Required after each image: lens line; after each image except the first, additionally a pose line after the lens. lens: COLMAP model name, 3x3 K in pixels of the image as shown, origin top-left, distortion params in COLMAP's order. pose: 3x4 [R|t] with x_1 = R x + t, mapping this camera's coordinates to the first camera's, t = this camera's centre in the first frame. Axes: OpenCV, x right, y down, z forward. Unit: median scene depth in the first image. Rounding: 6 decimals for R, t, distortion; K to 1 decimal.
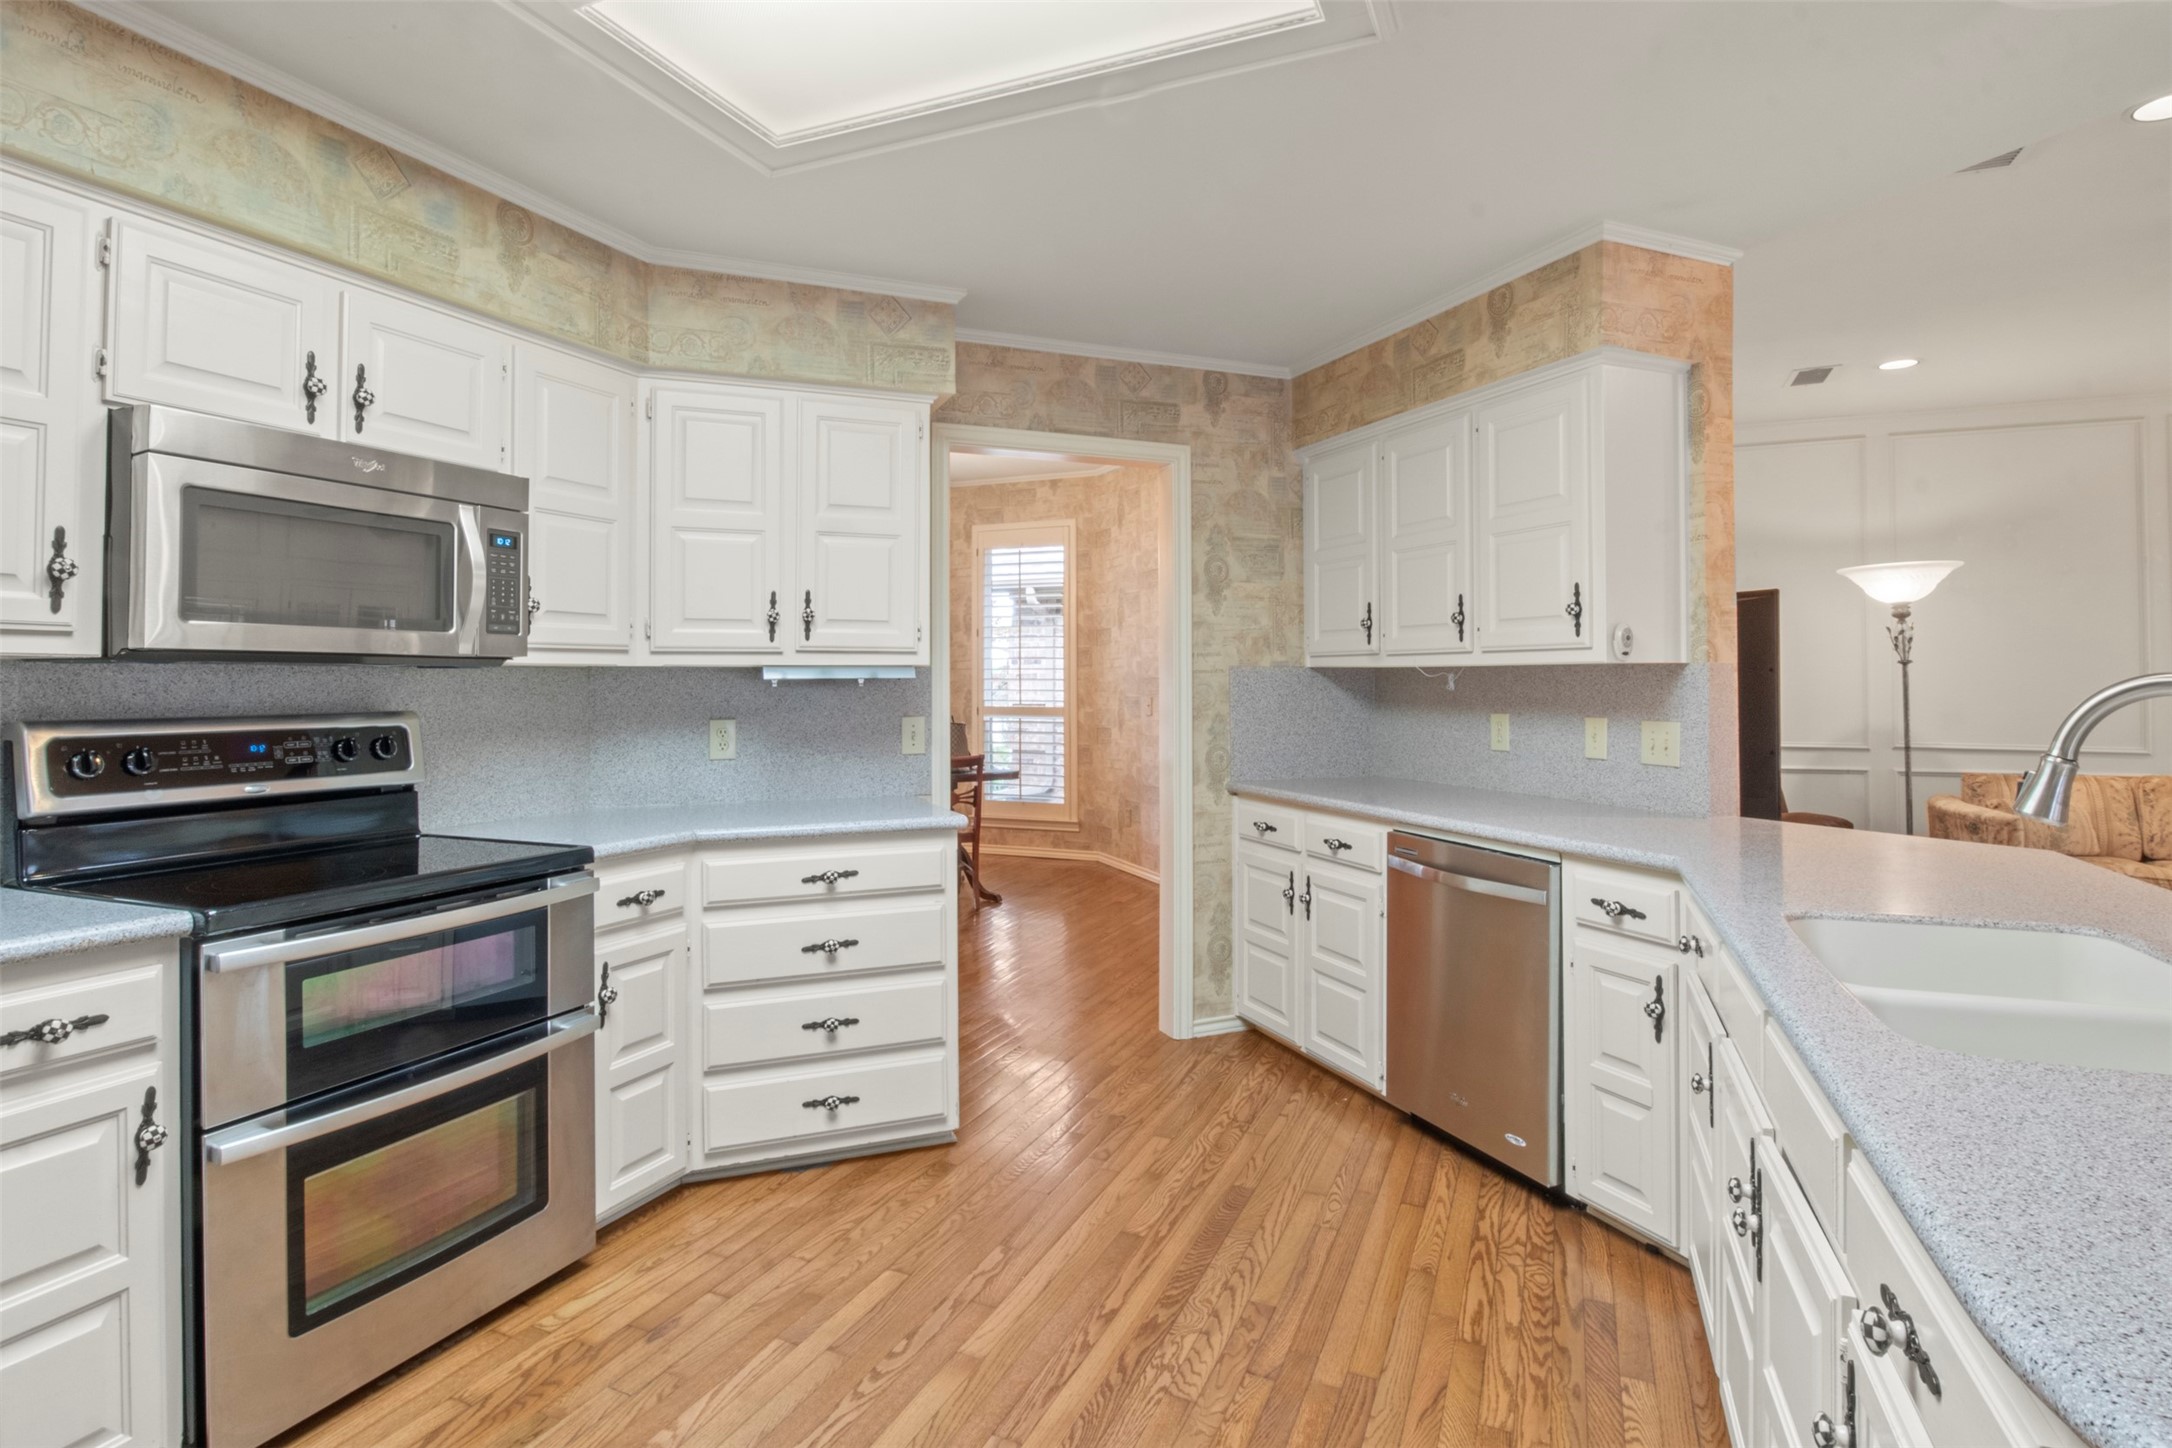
lens RADIAL K [[1093.6, 0, 1073.9], [0, 1093.6, 672.0], [0, 0, 1]] dist [-0.011641, 0.000109]
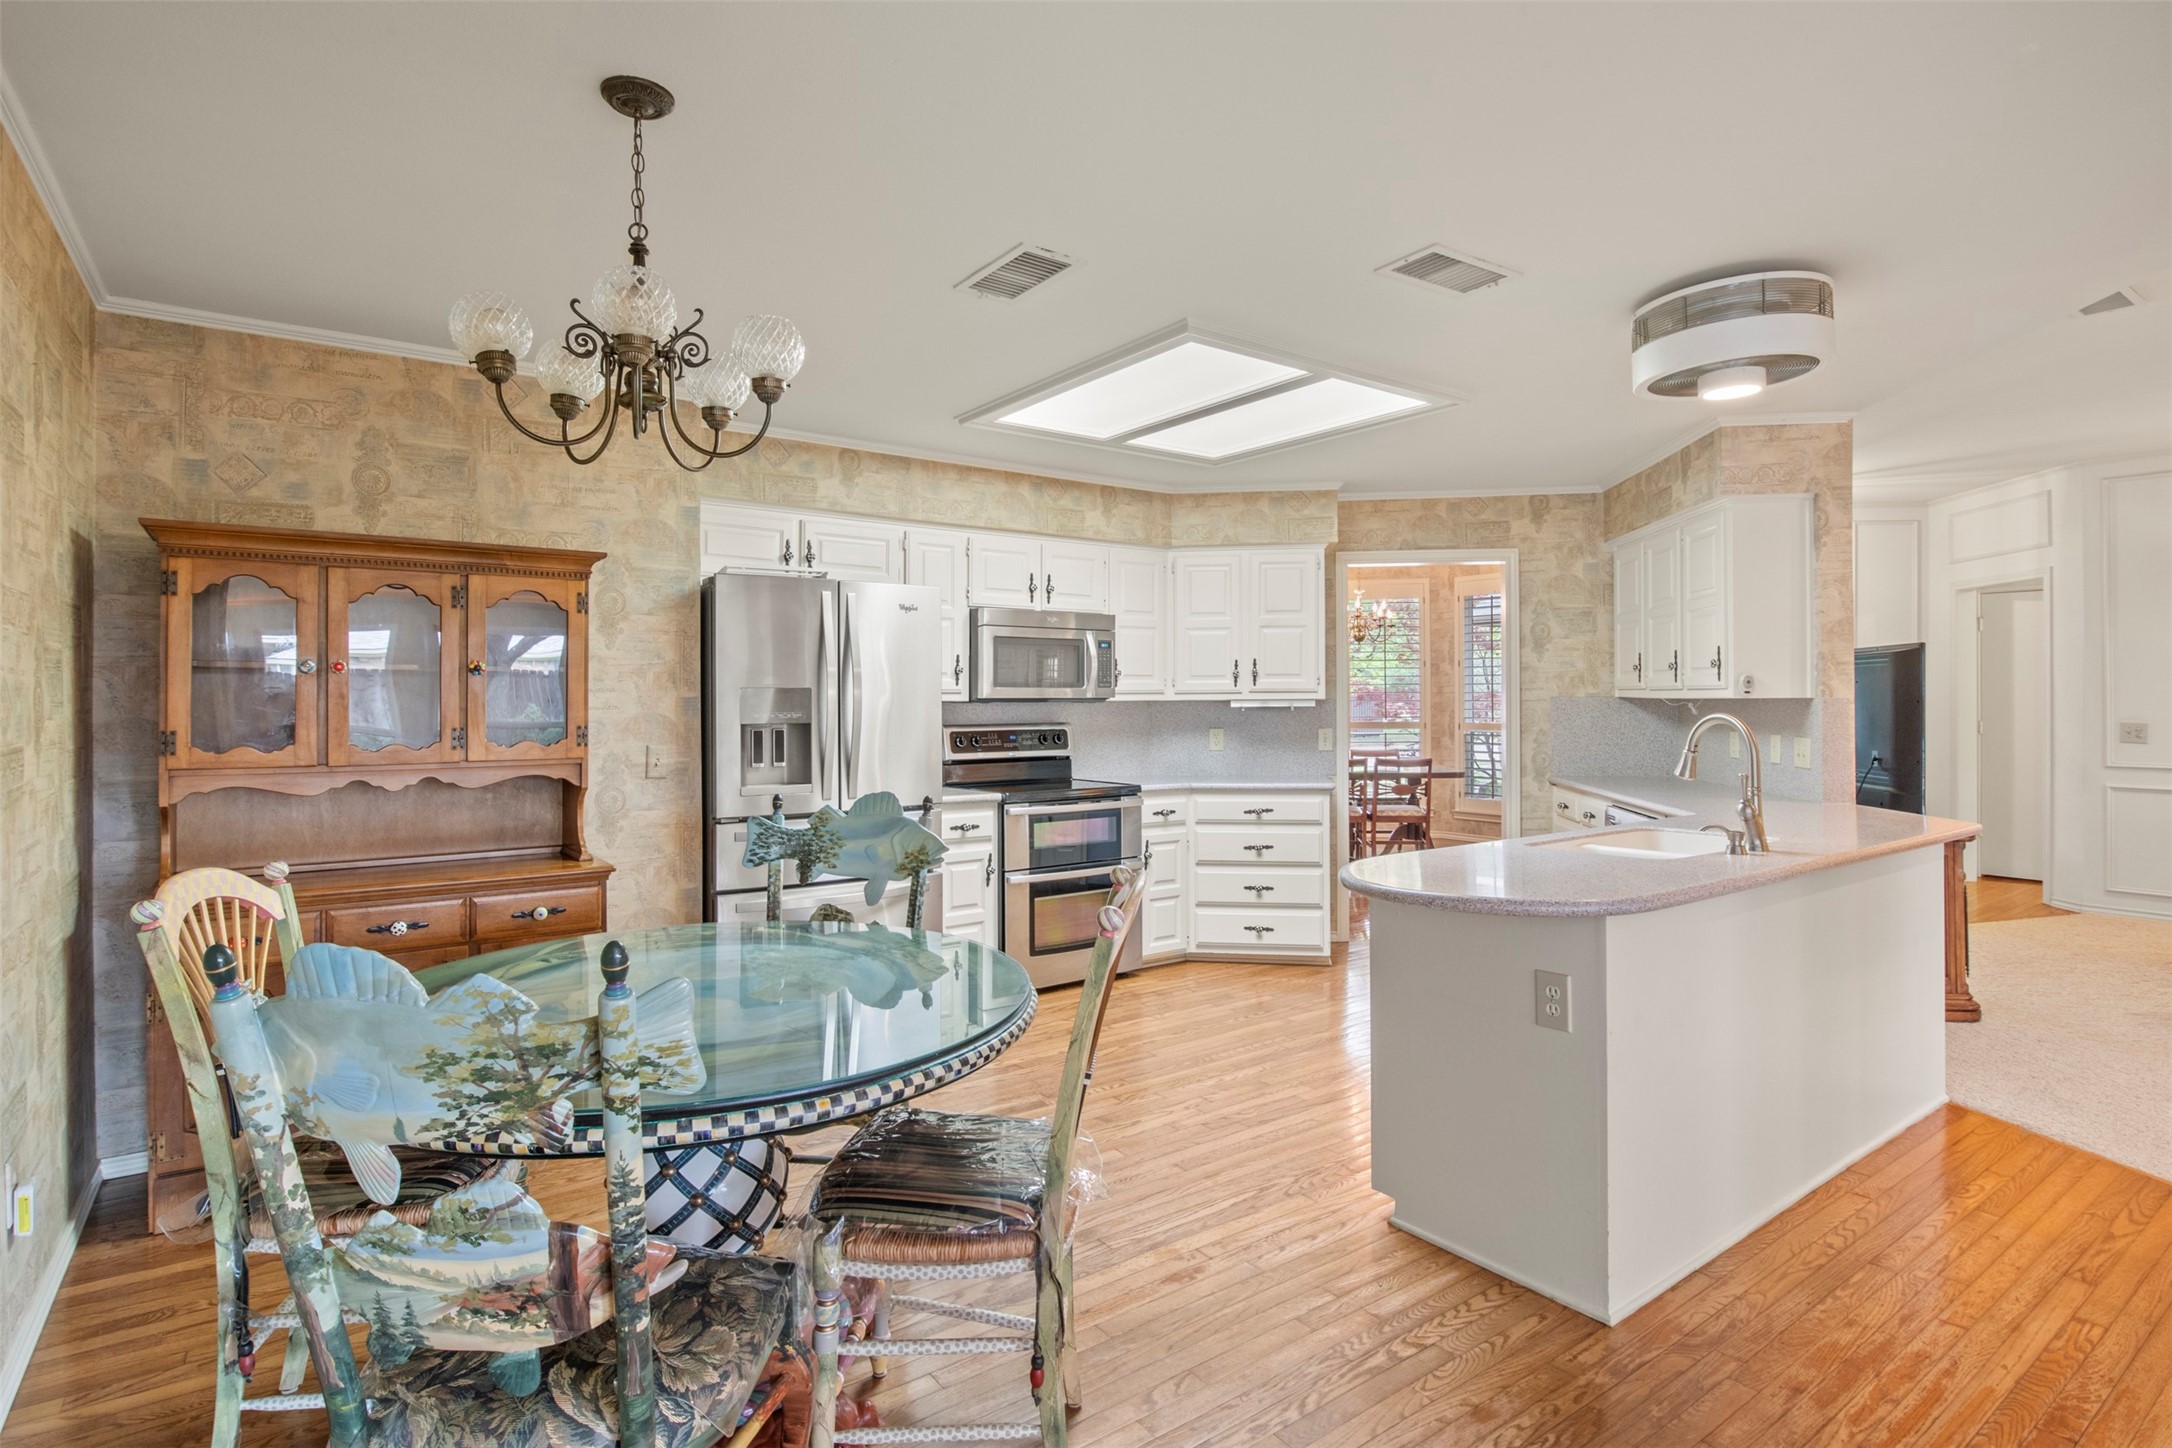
lens RADIAL K [[1093.6, 0, 1082.8], [0, 1093.6, 694.4], [0, 0, 1]] dist [-0.011641, 0.000109]
pose [[0.861586, -0.003336, -0.507601, 0.459940], [0.006974, 0.999962, 0.005266, -0.027327], [0.507564, -0.008077, 0.861576, -0.759939]]
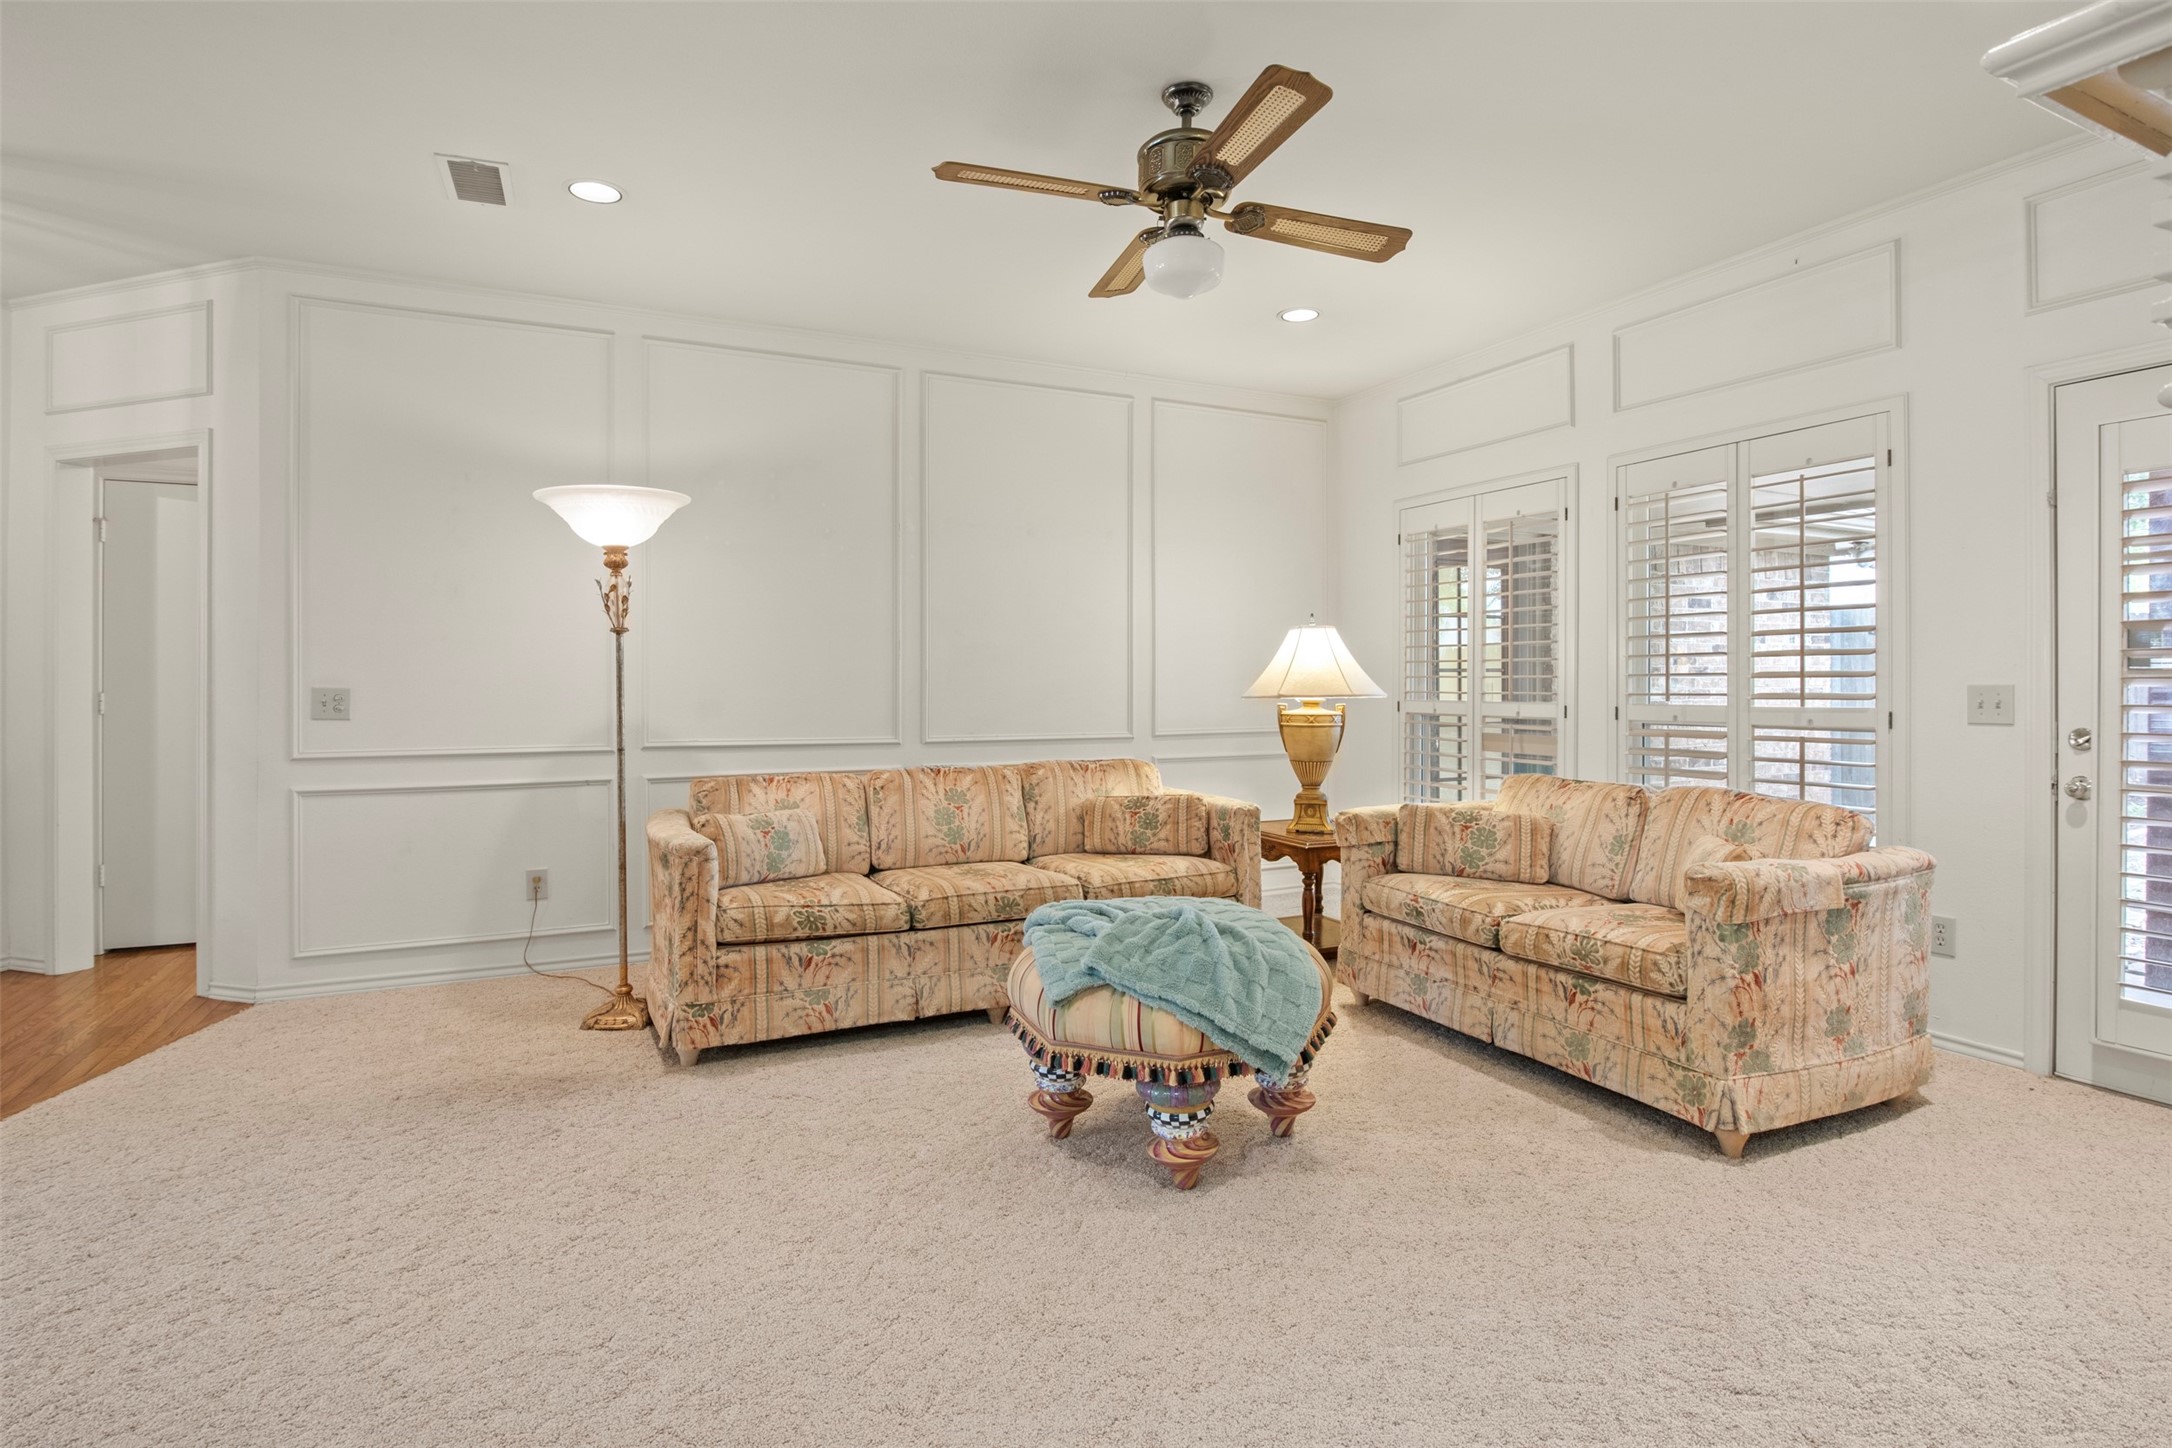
lens RADIAL K [[1093.6, 0, 1064.7], [0, 1093.6, 682.5], [0, 0, 1]] dist [-0.011641, 0.000109]
pose [[0.661993, 0.000383, 0.749510, 0.750291], [-0.005594, 0.999975, 0.004430, 0.037463], [-0.749489, -0.007126, 0.661978, 0.542395]]
